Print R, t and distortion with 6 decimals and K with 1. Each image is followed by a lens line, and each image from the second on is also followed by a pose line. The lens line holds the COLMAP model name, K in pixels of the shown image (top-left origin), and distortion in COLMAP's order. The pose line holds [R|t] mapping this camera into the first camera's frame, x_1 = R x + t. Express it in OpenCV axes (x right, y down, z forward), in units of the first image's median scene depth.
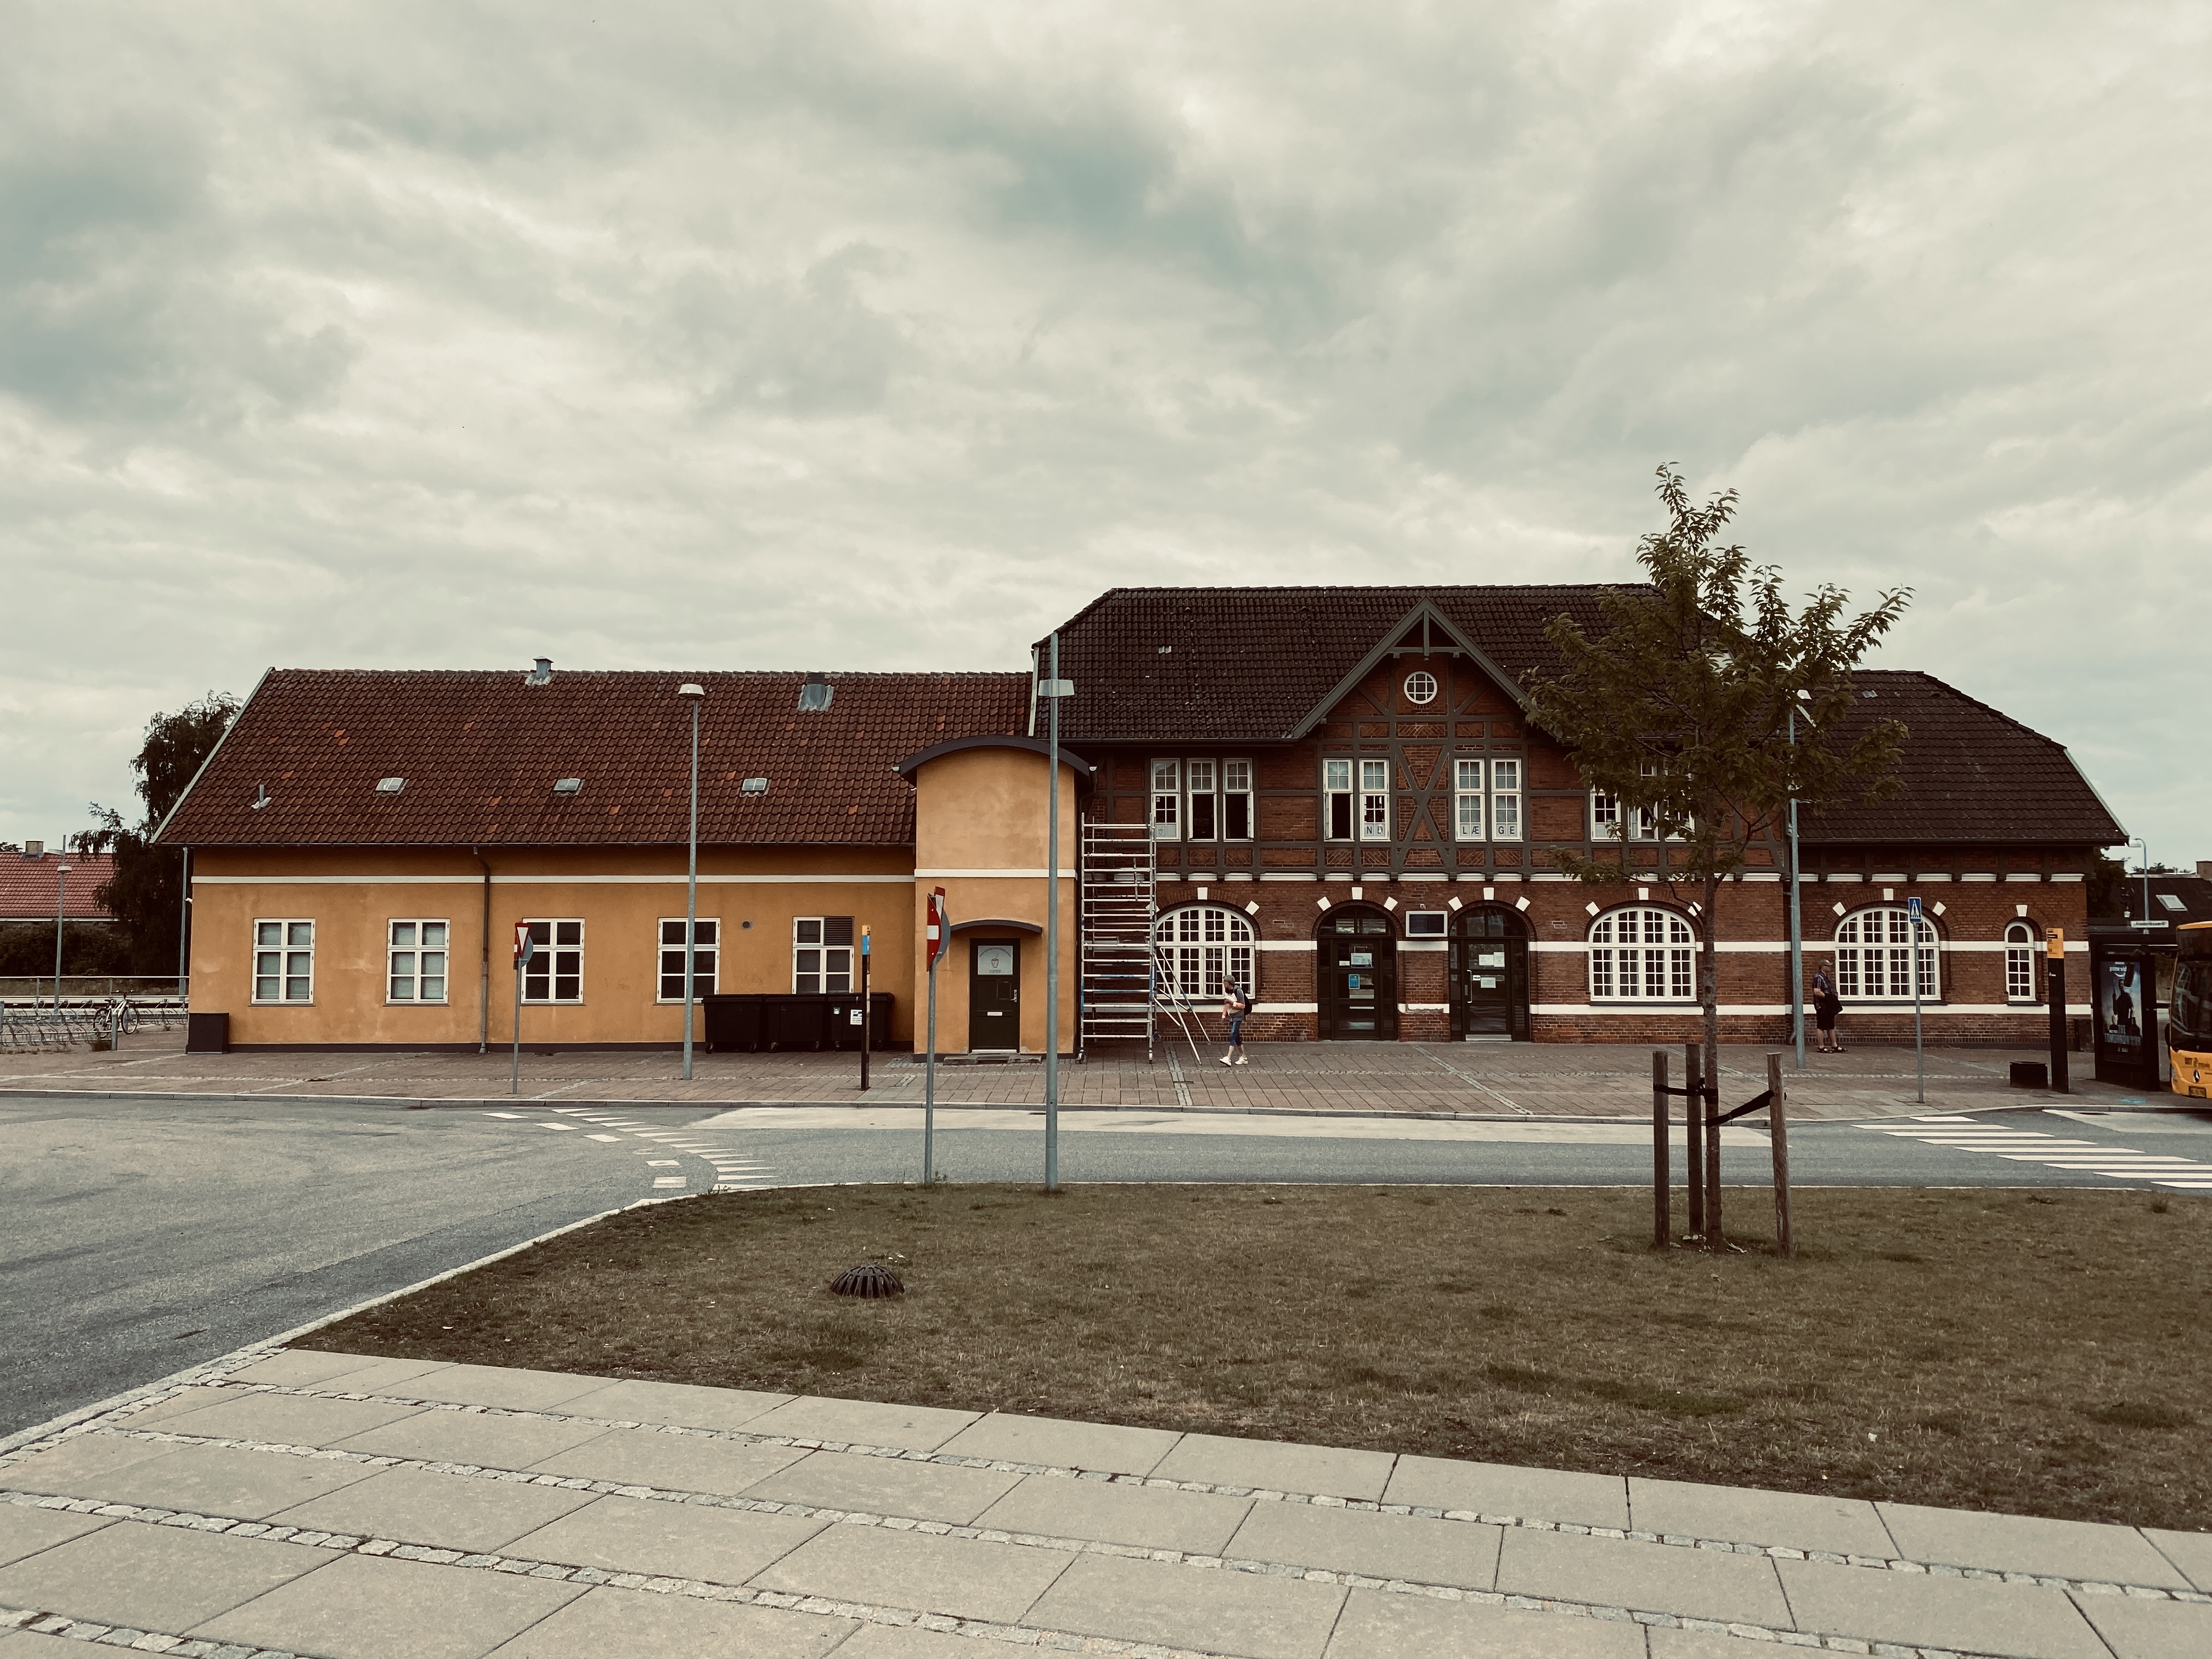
lens RADIAL K [[1714.6, 0, 1097.4], [0, 1714.6, 801.9], [0, 0, 1]] dist [0.111706, -0.249032]
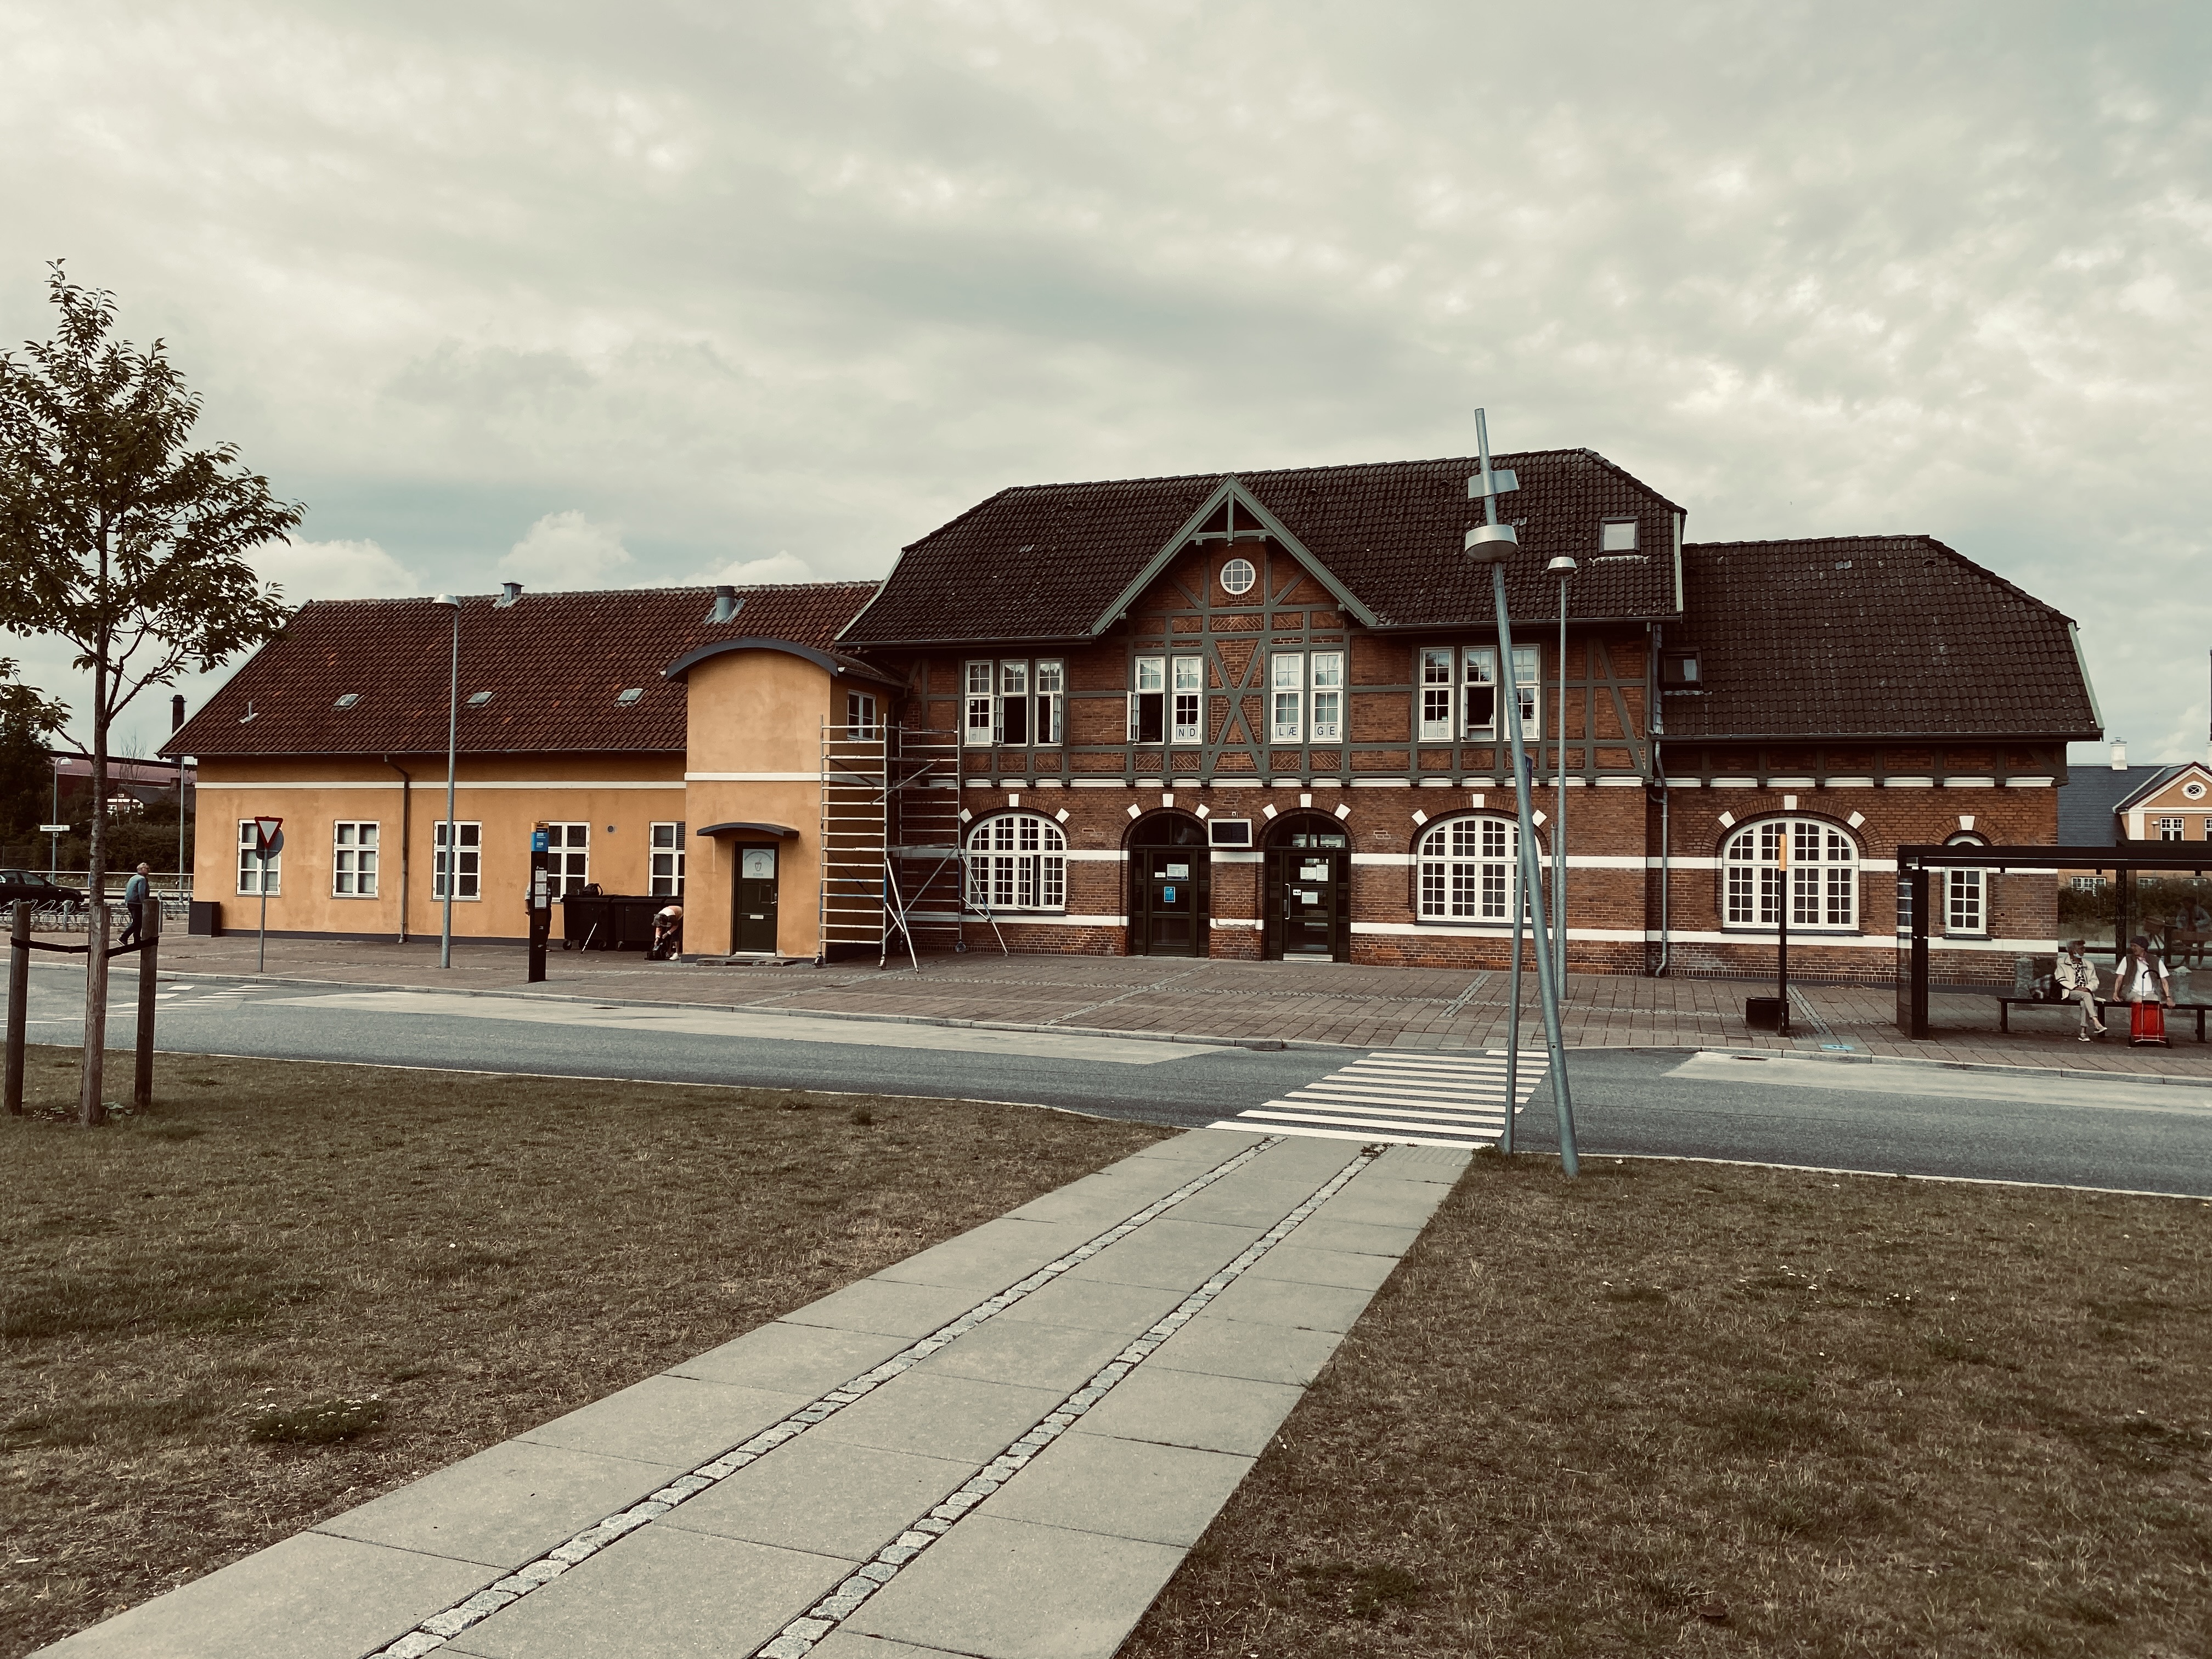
lens RADIAL K [[1714.6, 0, 1097.4], [0, 1714.6, 801.9], [0, 0, 1]] dist [0.111706, -0.249032]
pose [[0.947904, 0.002640, -0.318544, 0.410607], [0.013666, 0.998708, 0.048942, 0.007797], [0.318262, -0.050745, 0.946644, 0.104489]]
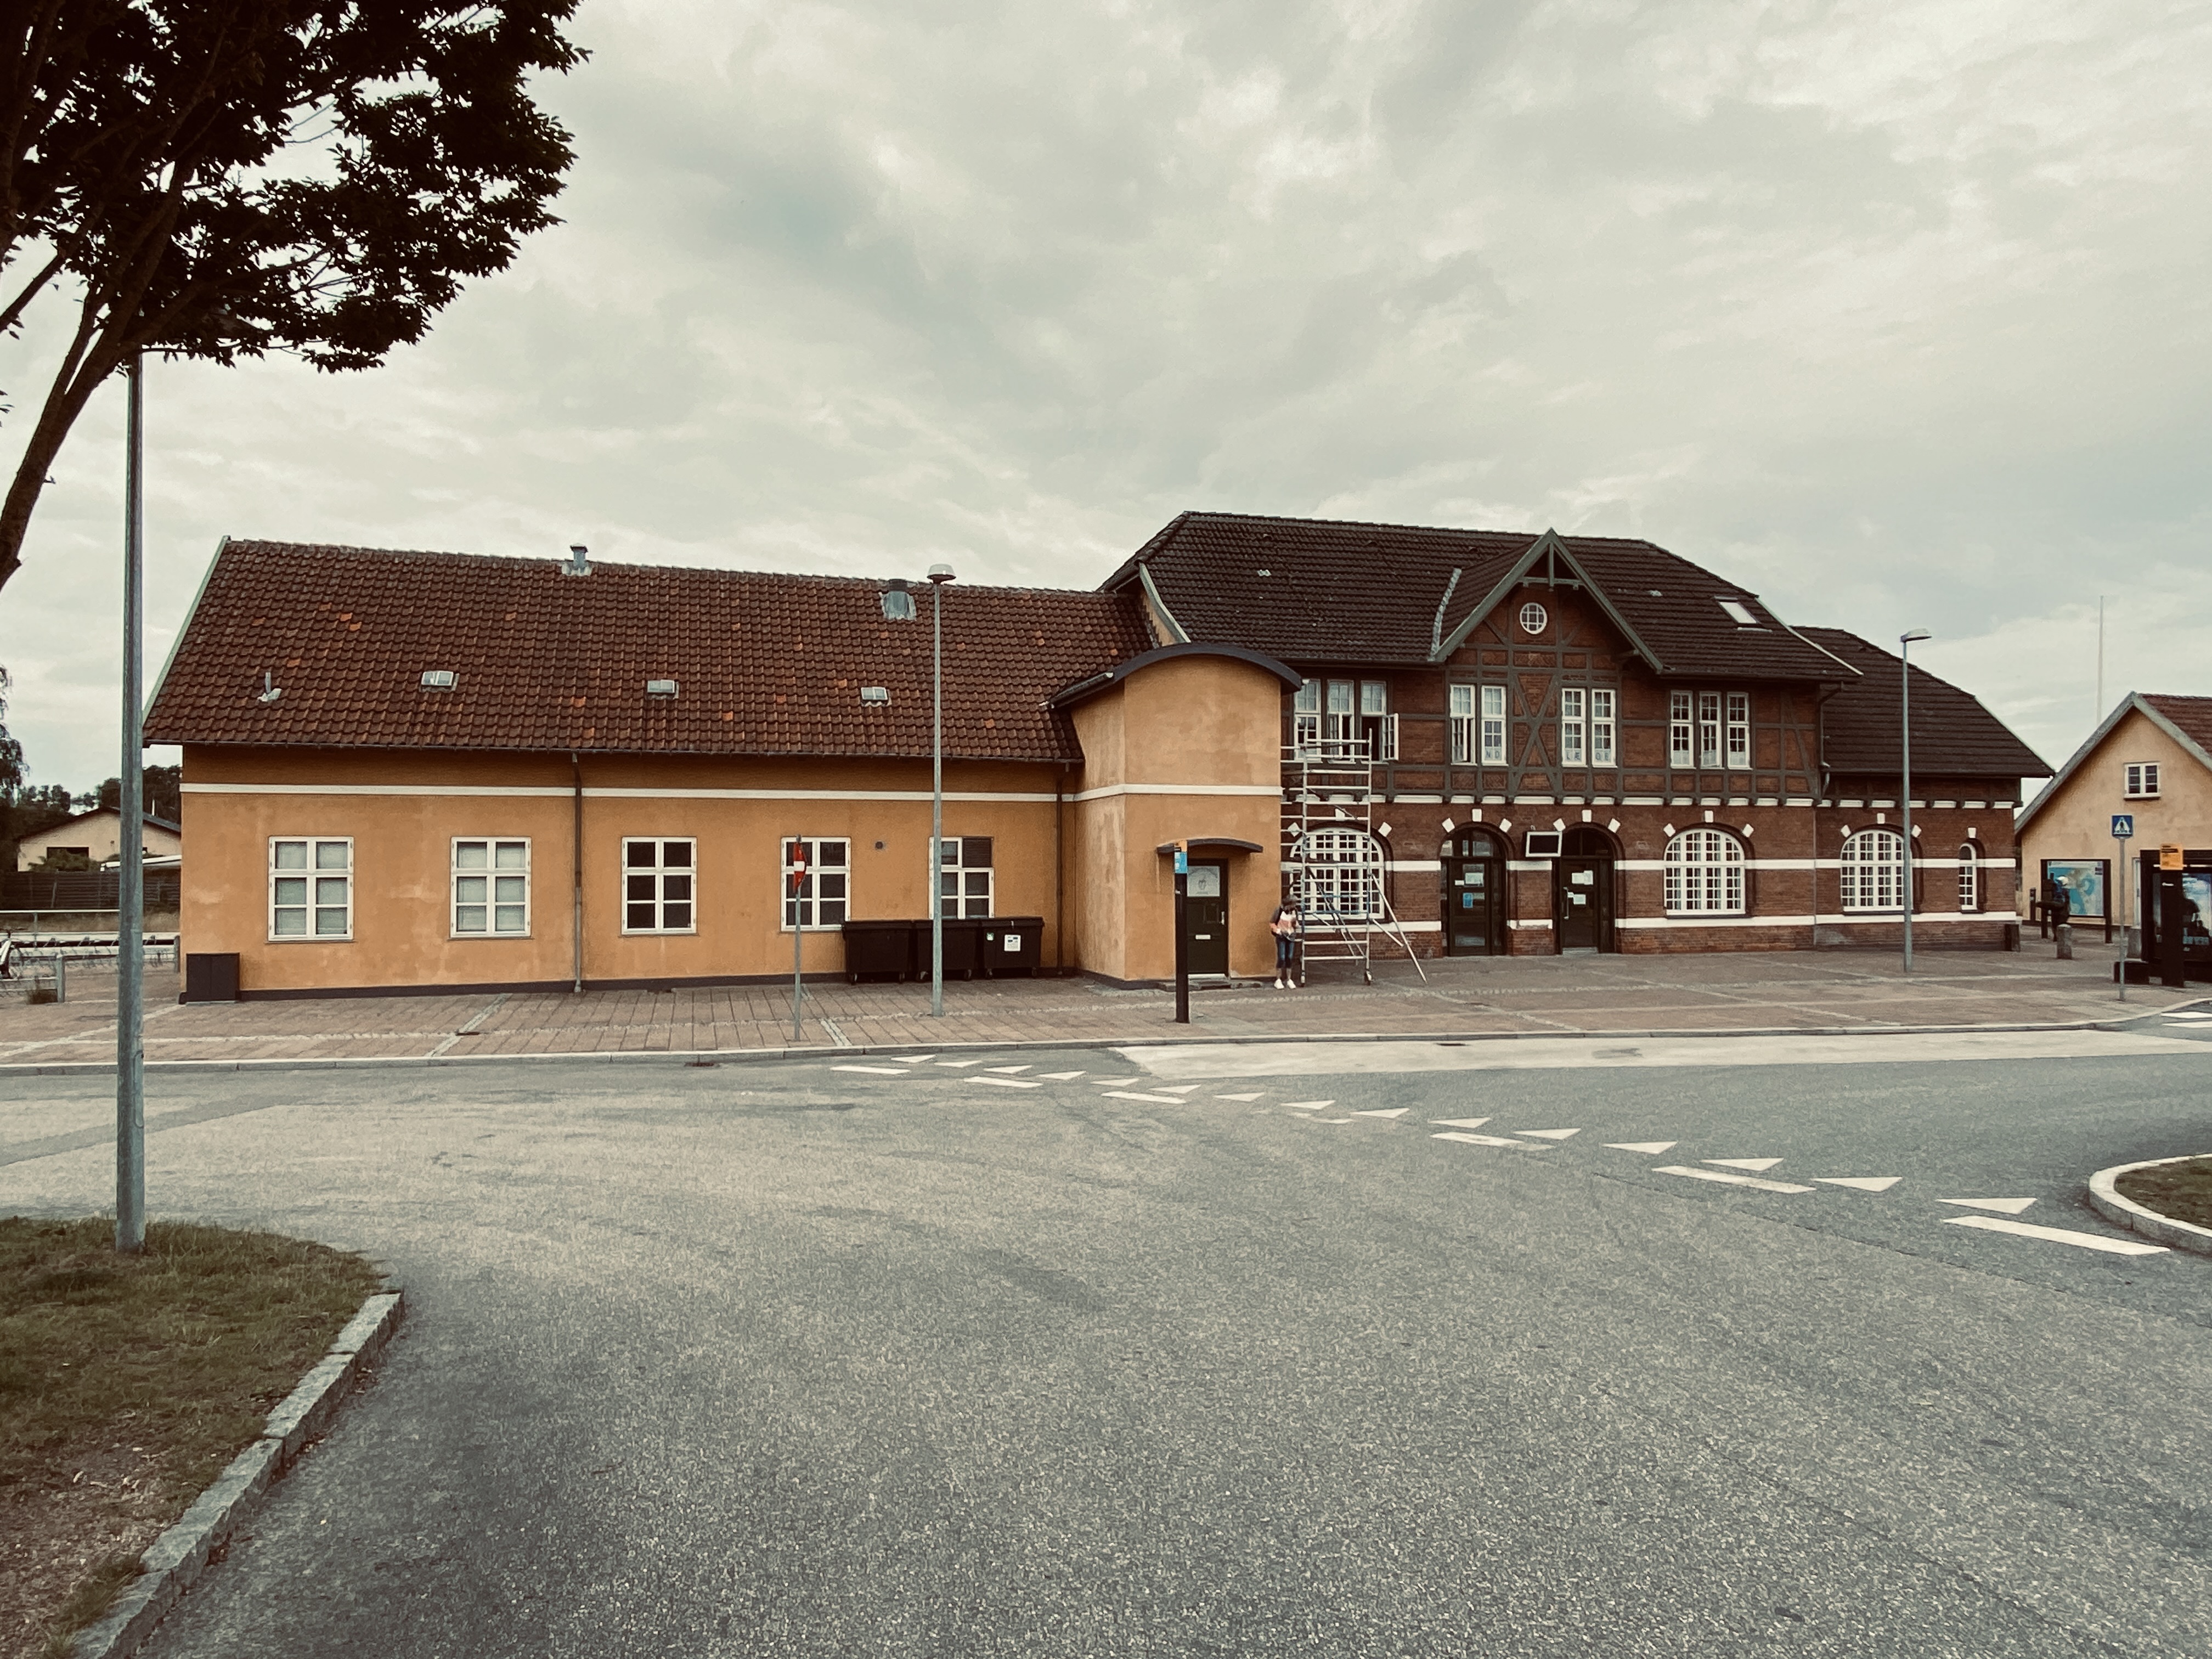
lens RADIAL K [[1332.9, 0, 1106.0], [0, 1332.9, 829.5], [0, 0, 1]] dist [0.038924, -0.000707]
pose [[0.962046, 0.003494, 0.272865, -0.282975], [-0.019100, 0.998328, 0.054556, 0.021929], [-0.272218, -0.057697, 0.960504, 0.286044]]
